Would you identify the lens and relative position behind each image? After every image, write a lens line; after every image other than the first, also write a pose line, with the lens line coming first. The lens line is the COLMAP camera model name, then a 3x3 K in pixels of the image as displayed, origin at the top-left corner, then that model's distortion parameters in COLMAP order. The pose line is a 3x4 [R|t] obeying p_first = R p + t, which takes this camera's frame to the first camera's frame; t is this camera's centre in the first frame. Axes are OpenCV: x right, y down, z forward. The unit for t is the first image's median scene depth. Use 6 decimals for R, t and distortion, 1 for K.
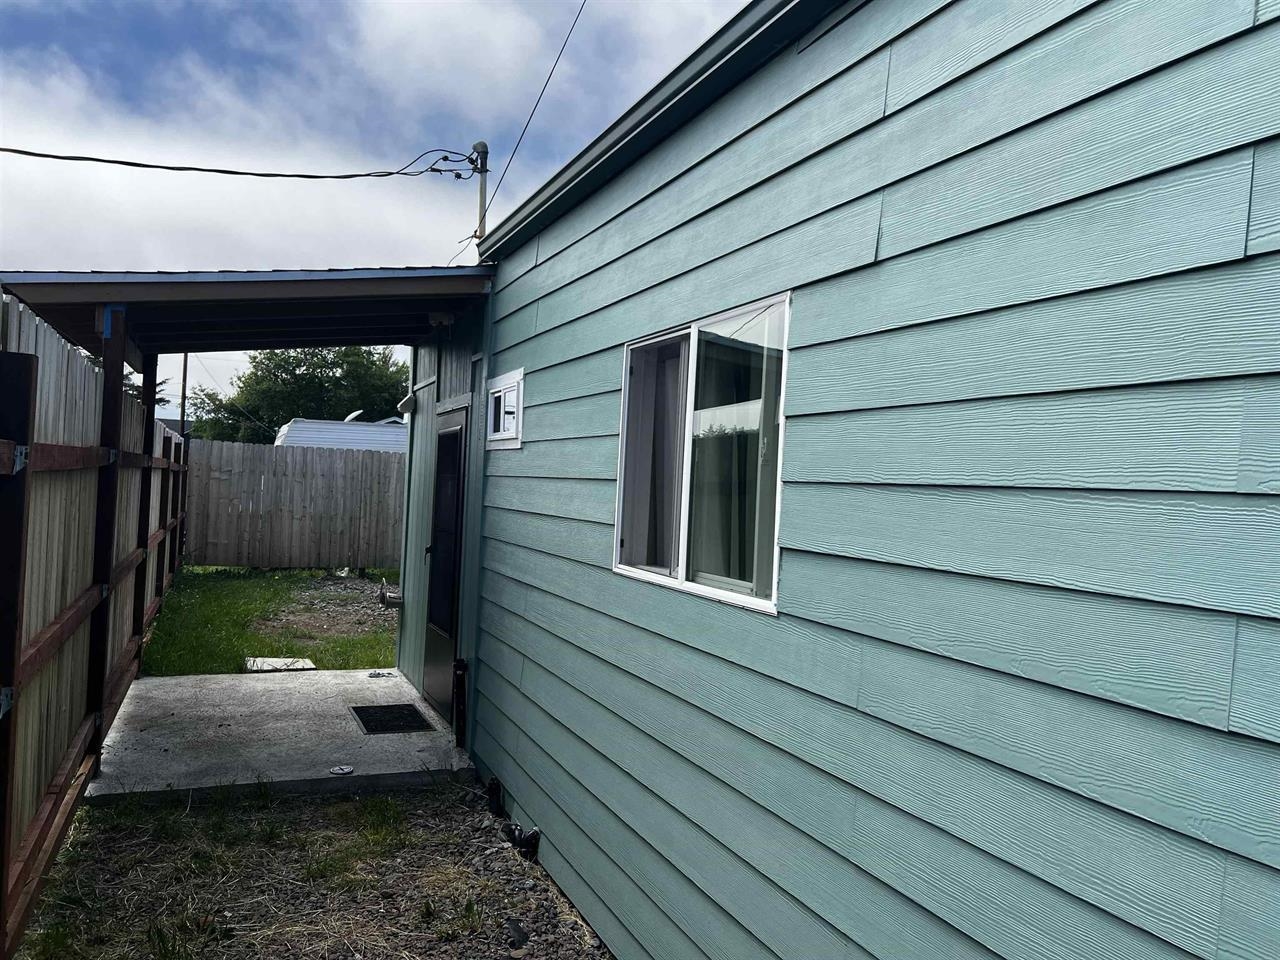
lens RADIAL K [[964.0, 0, 643.3], [0, 964.0, 478.8], [0, 0, 1]] dist [0.041366, -0.027738]
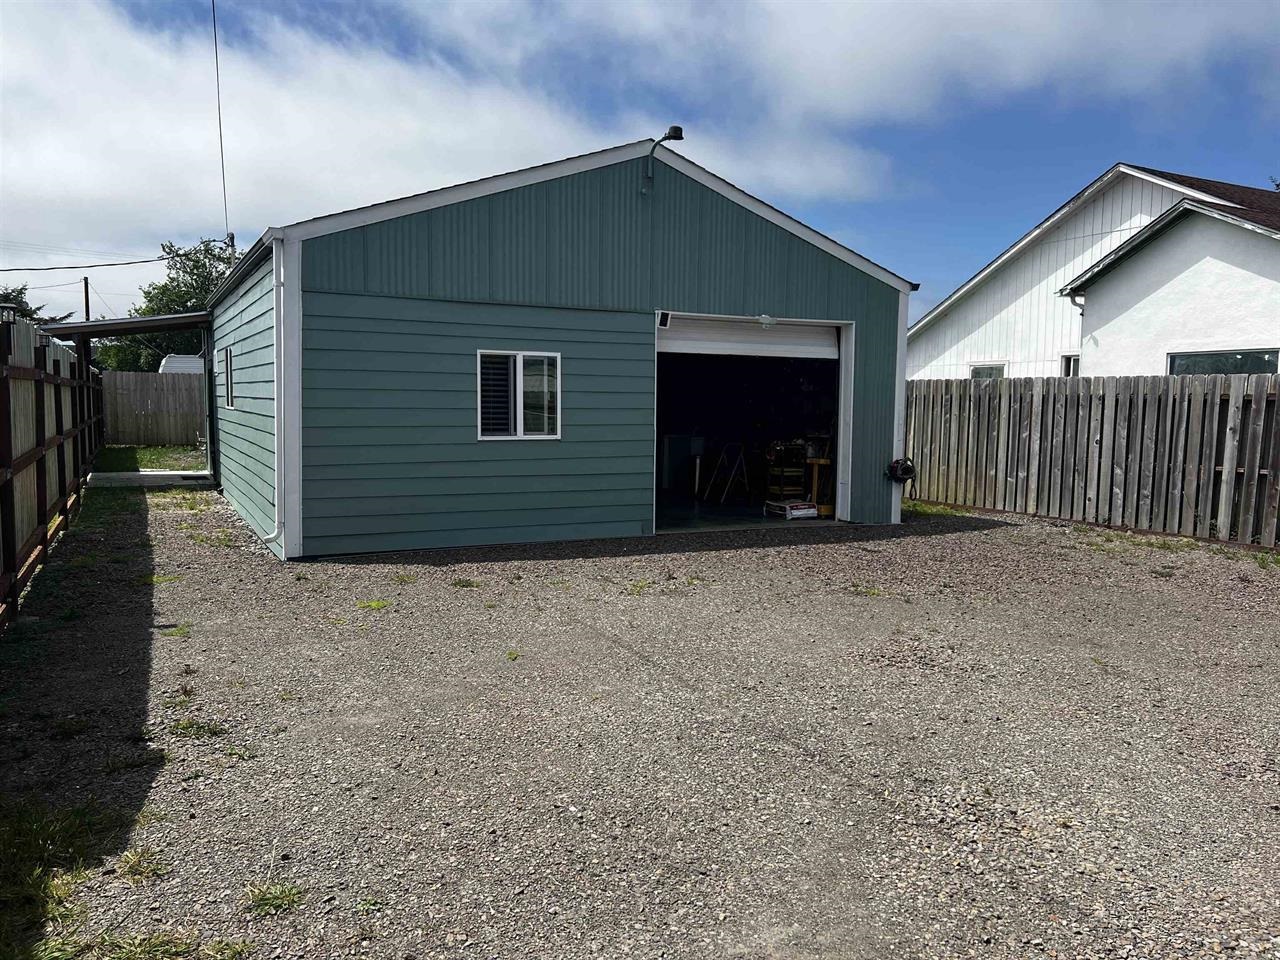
lens RADIAL K [[964.0, 0, 636.3], [0, 964.0, 479.9], [0, 0, 1]] dist [0.041366, -0.027738]
pose [[0.997063, -0.040685, 0.064881, 0.340823], [0.034397, 0.994859, 0.095249, 0.018727], [-0.068423, -0.092738, 0.993337, -0.762062]]
